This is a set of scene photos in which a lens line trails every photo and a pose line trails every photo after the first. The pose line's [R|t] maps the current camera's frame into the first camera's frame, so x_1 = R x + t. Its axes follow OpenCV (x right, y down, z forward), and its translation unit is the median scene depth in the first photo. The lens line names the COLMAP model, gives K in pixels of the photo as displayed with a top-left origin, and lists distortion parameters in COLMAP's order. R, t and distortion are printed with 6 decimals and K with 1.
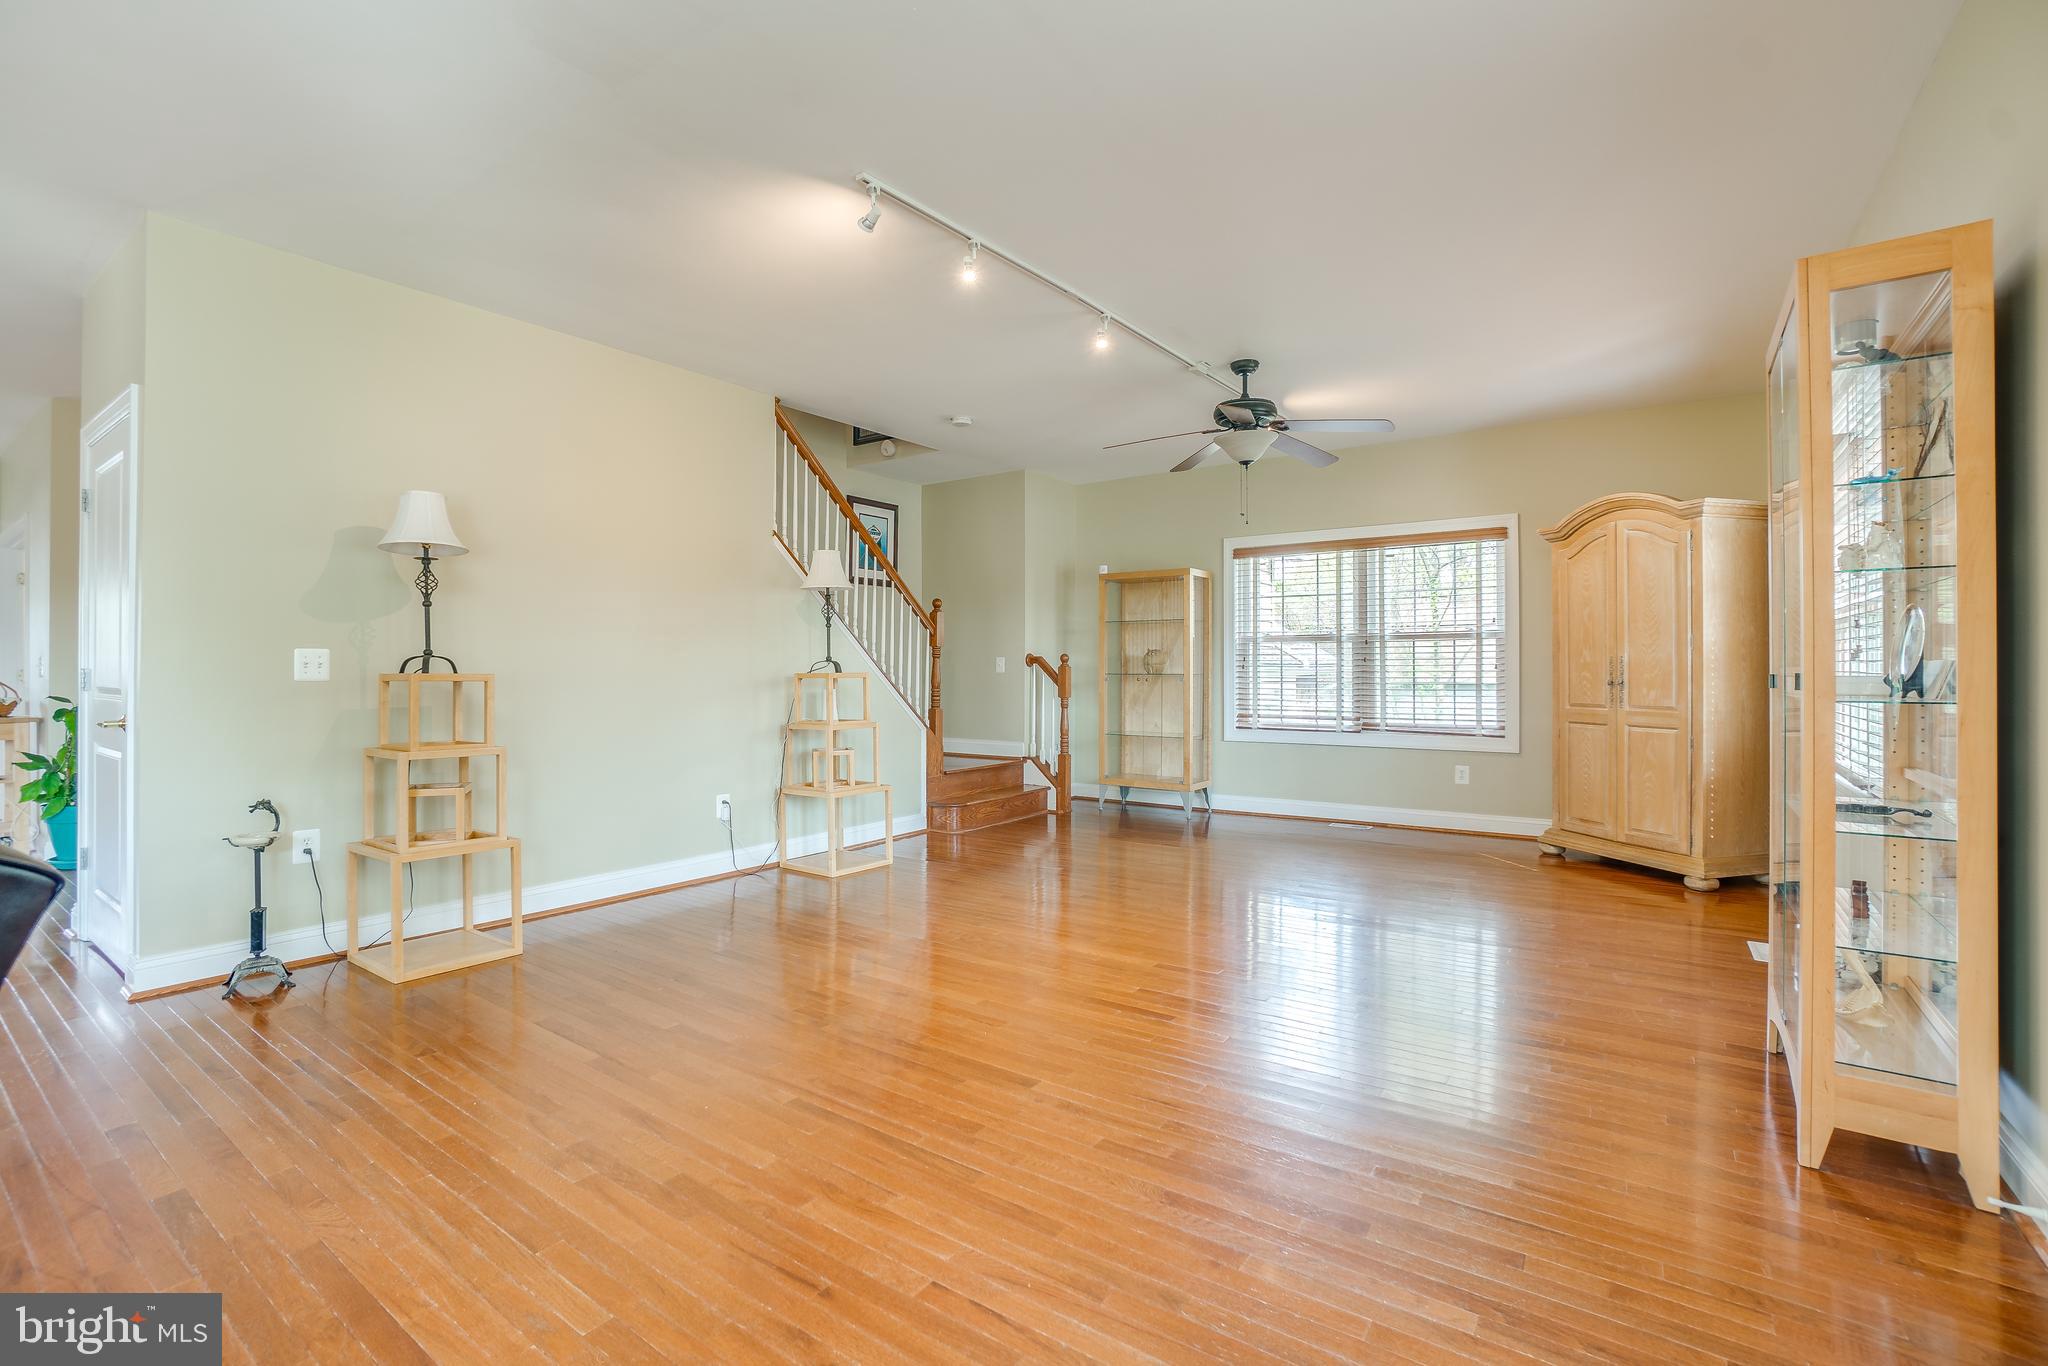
lens RADIAL K [[906.7, 0, 1013.2], [0, 906.7, 674.7], [0, 0, 1]] dist [-0.055242, 0.017313]
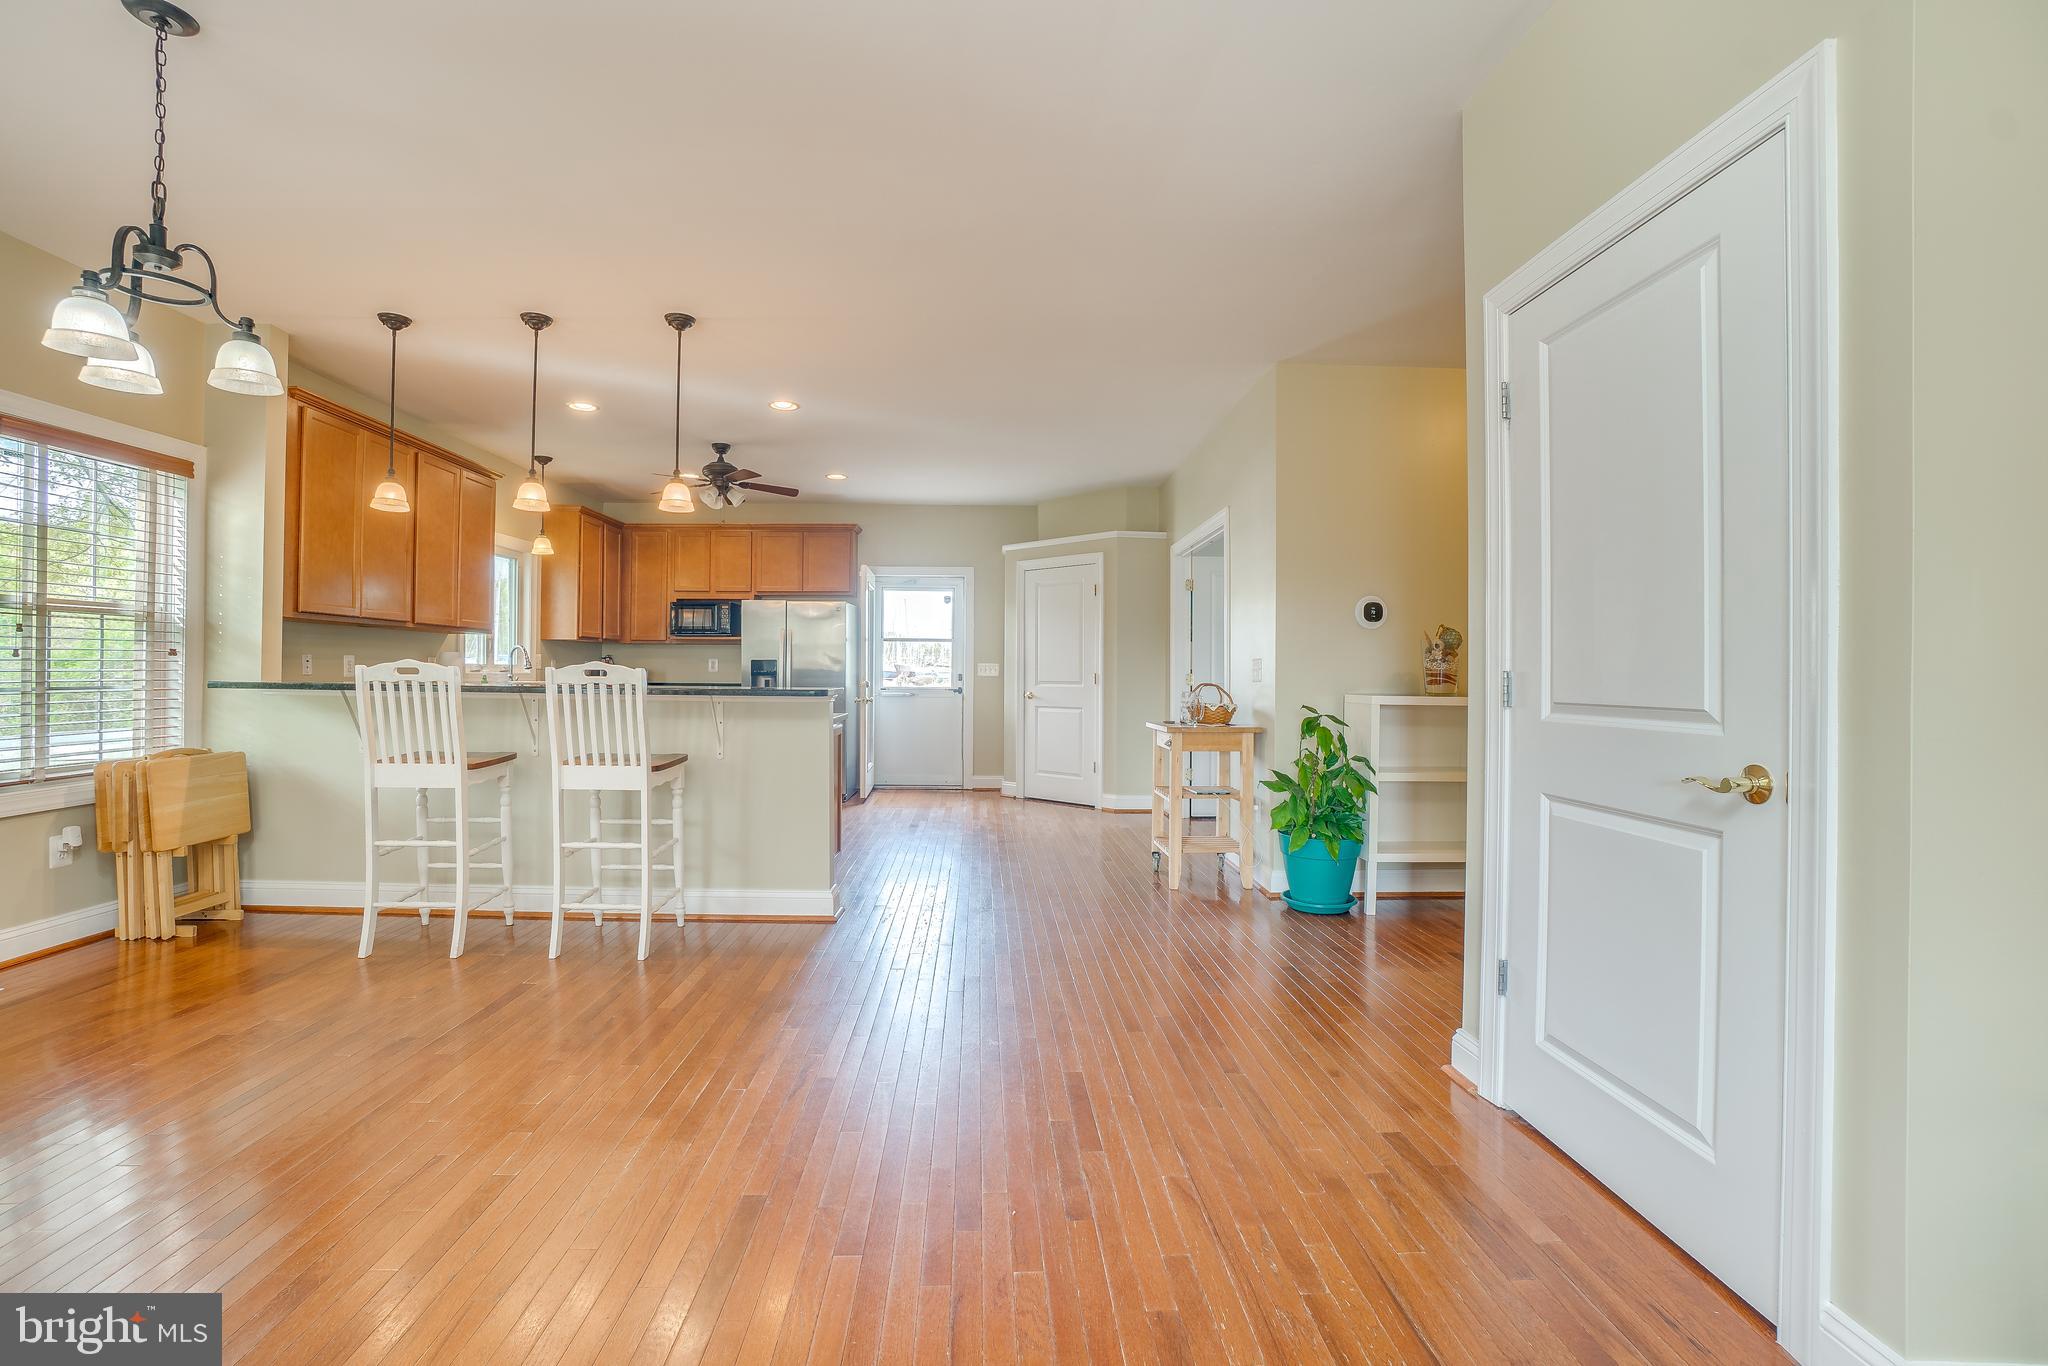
lens RADIAL K [[906.7, 0, 1007.7], [0, 906.7, 673.3], [0, 0, 1]] dist [-0.055242, 0.017313]
pose [[0.613224, 0.002253, -0.789906, -0.428219], [-0.009857, 0.999940, -0.004800, 0.000564], [0.789847, 0.010730, 0.613210, 0.179054]]
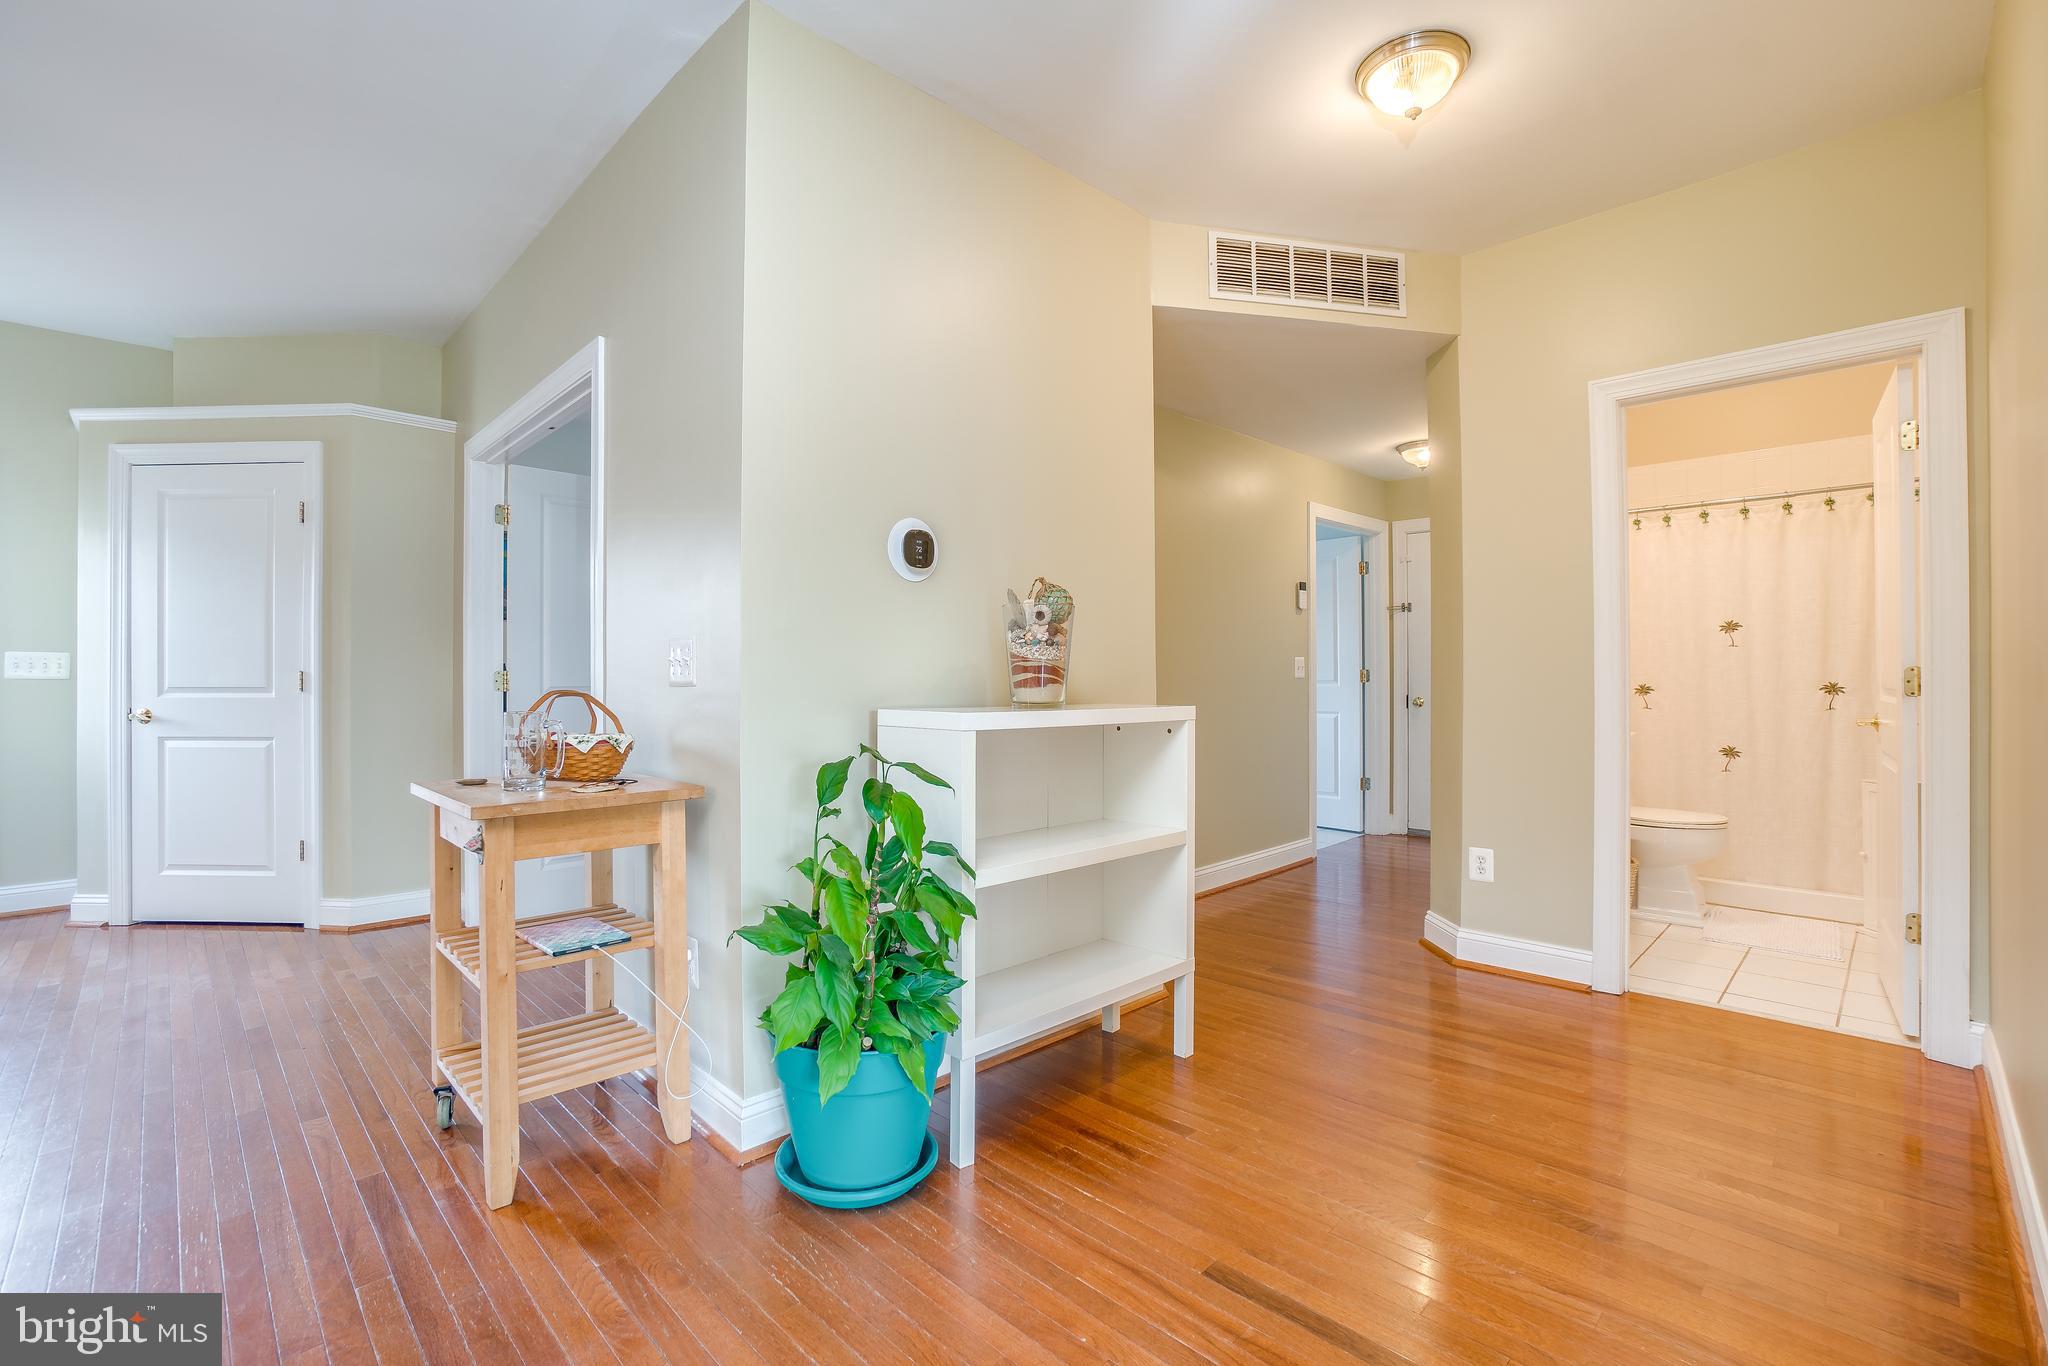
lens RADIAL K [[906.7, 0, 1019.0], [0, 906.7, 671.1], [0, 0, 1]] dist [-0.055242, 0.017313]
pose [[0.986554, -0.001860, -0.163425, -0.704152], [0.000610, 0.999970, -0.007696, -0.001068], [0.163435, 0.007493, 0.986526, 0.474783]]
